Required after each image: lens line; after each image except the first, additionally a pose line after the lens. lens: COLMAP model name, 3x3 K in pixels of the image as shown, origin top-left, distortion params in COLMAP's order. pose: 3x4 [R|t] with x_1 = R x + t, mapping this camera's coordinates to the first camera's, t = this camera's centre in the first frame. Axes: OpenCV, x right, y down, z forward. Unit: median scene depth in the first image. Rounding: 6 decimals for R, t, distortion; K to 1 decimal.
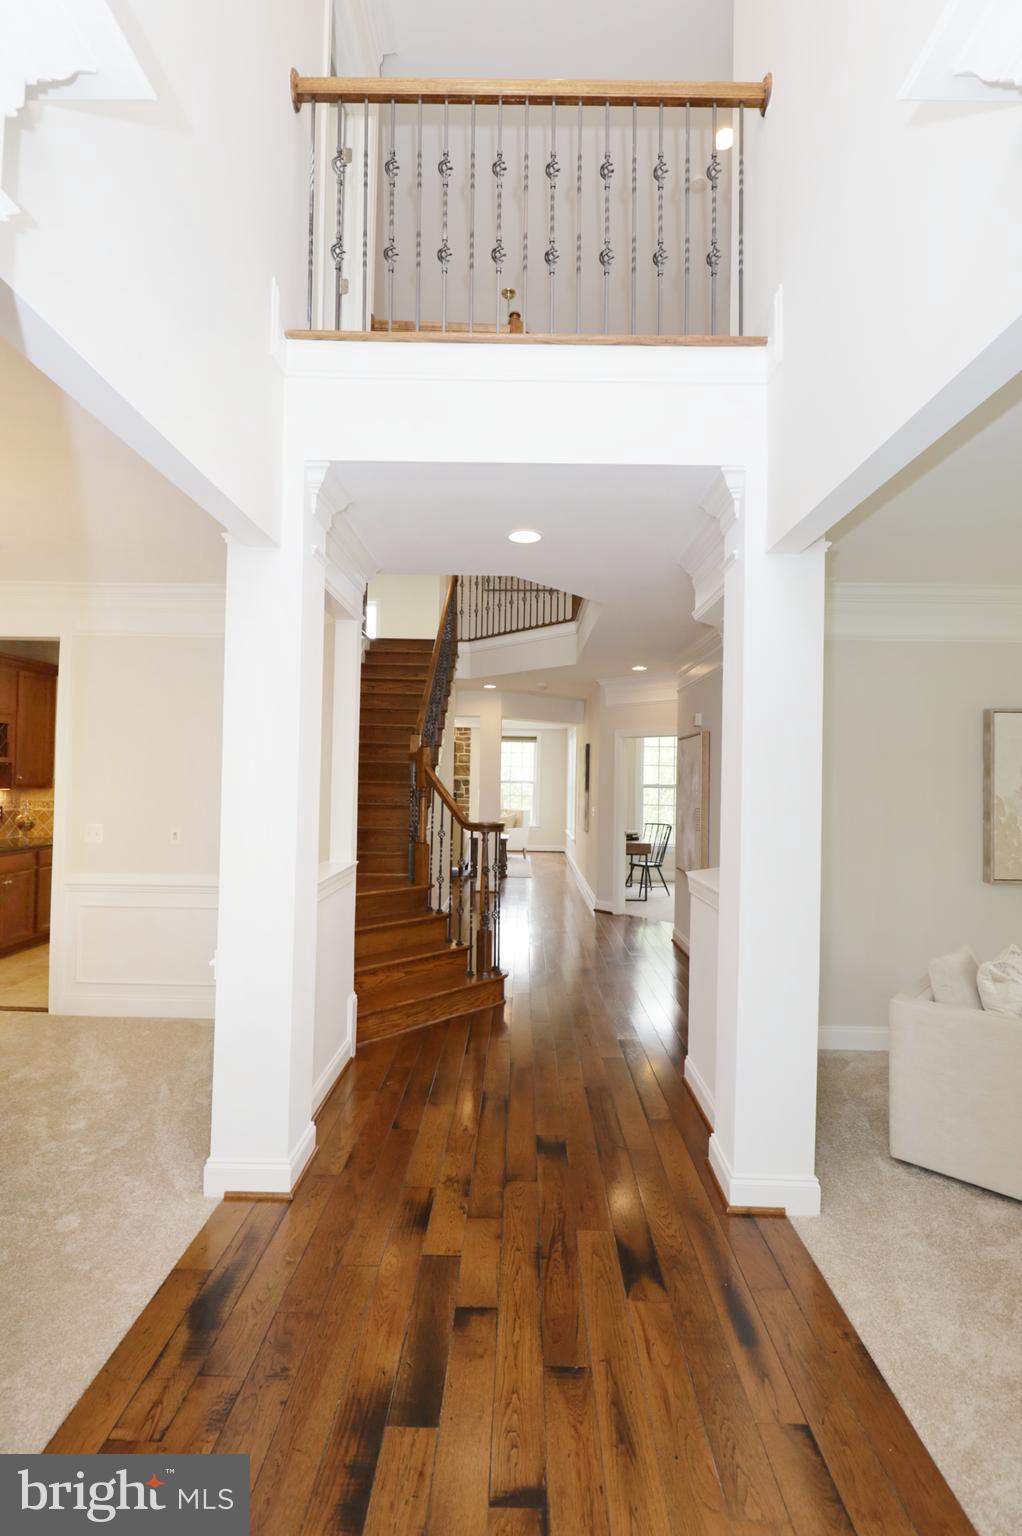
lens RADIAL K [[694.5, 0, 515.0], [0, 694.5, 758.8], [0, 0, 1]] dist [-0.001246, -0.000247]
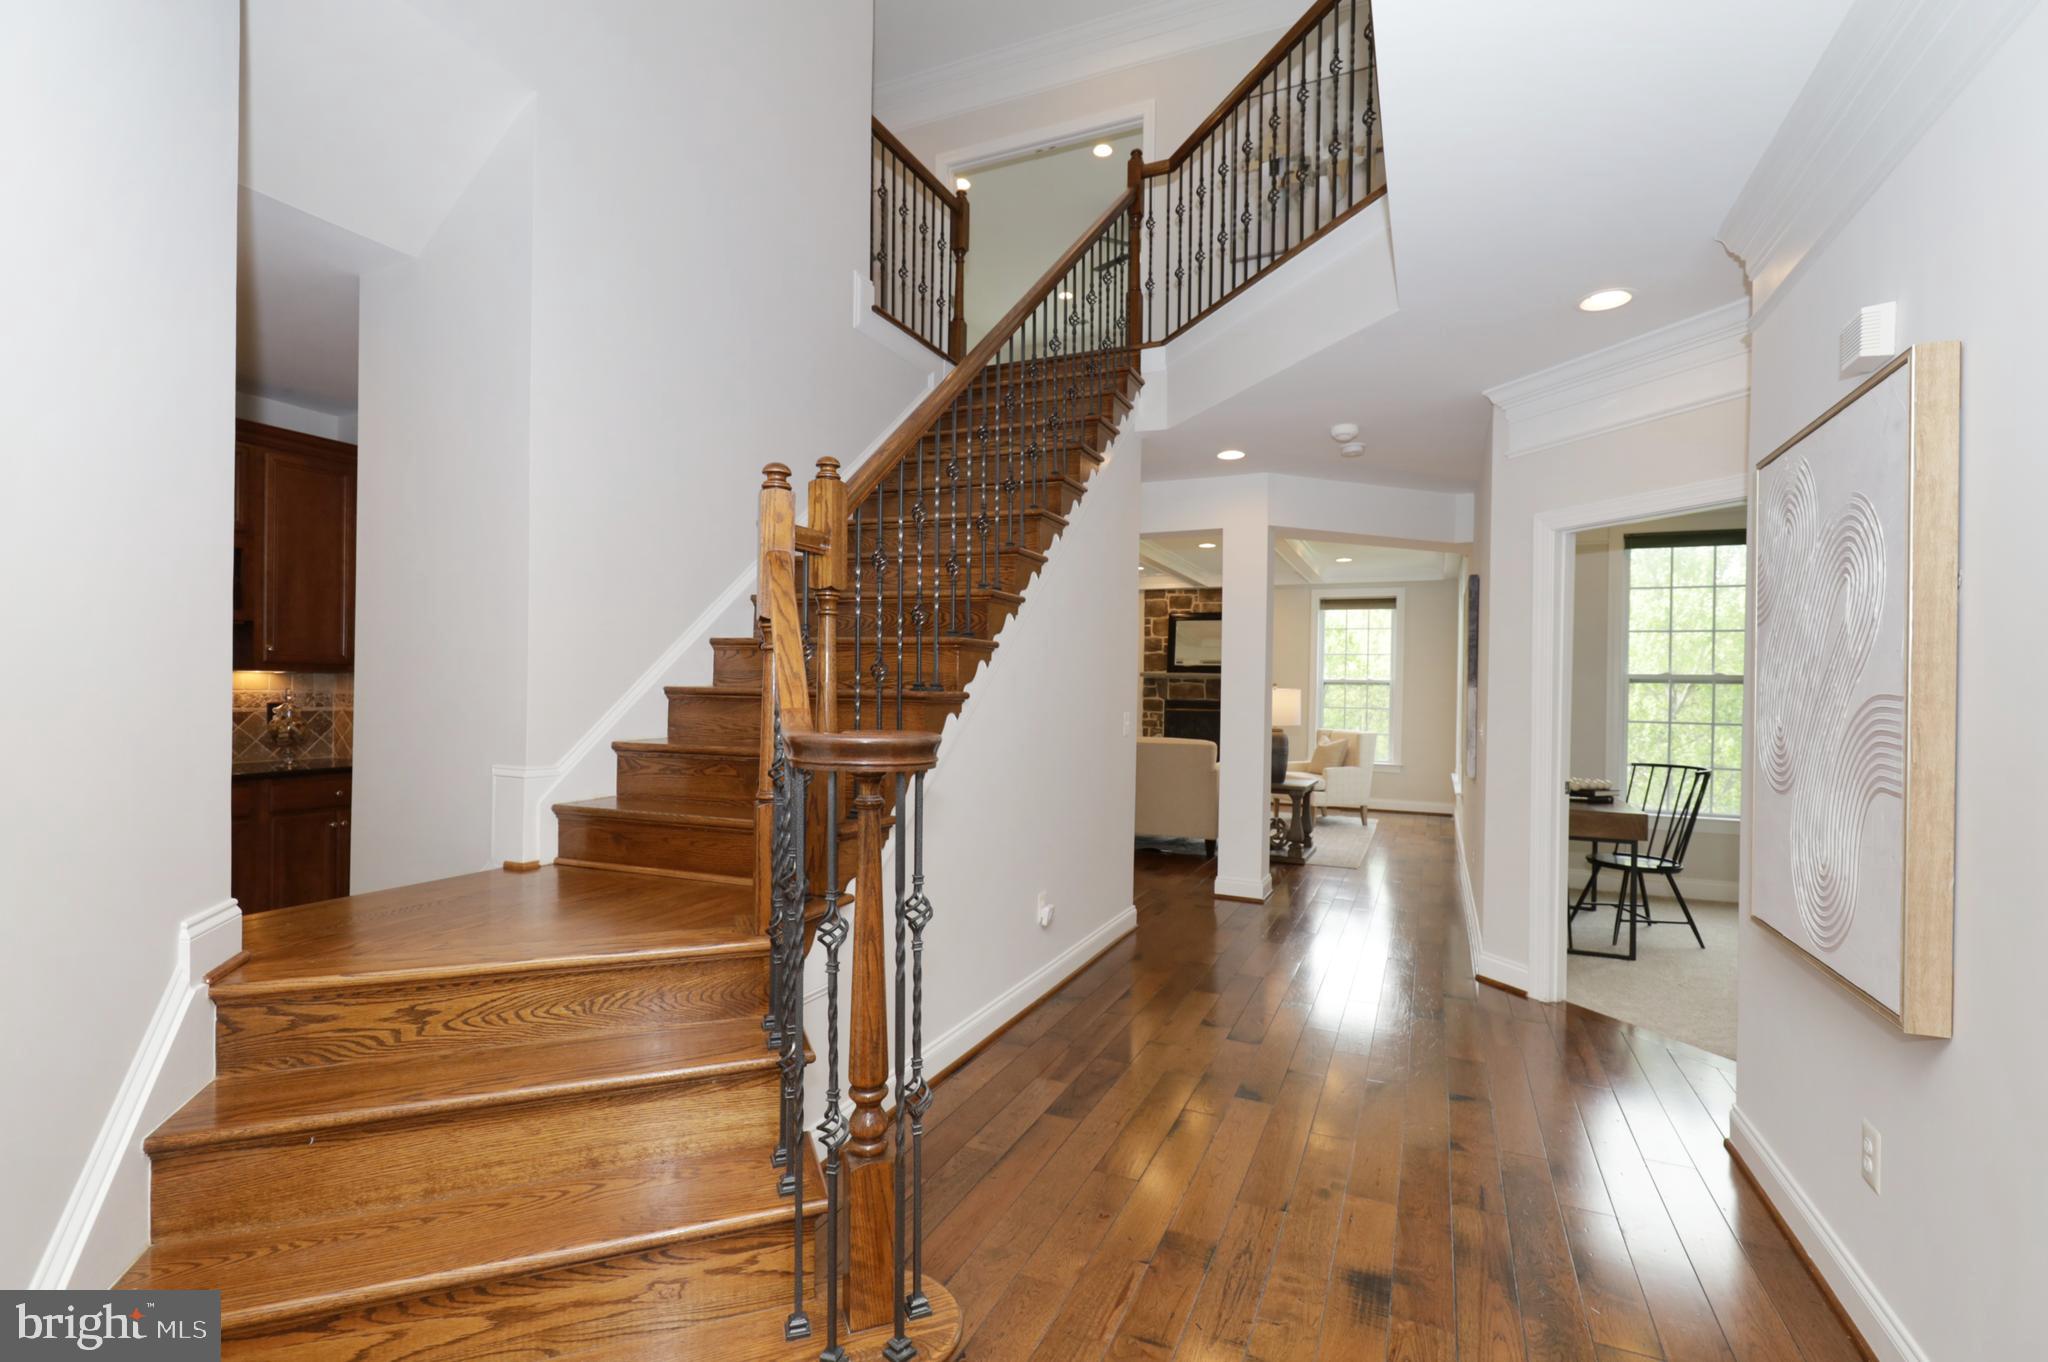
lens RADIAL K [[926.0, 0, 1015.0], [0, 926.0, 681.5], [0, 0, 1]] dist [-0.001246, -0.000247]
pose [[0.917300, -0.000667, -0.398196, 0.071406], [0.005285, 0.999931, 0.010499, 0.036708], [0.398161, -0.011735, 0.917240, 0.355508]]
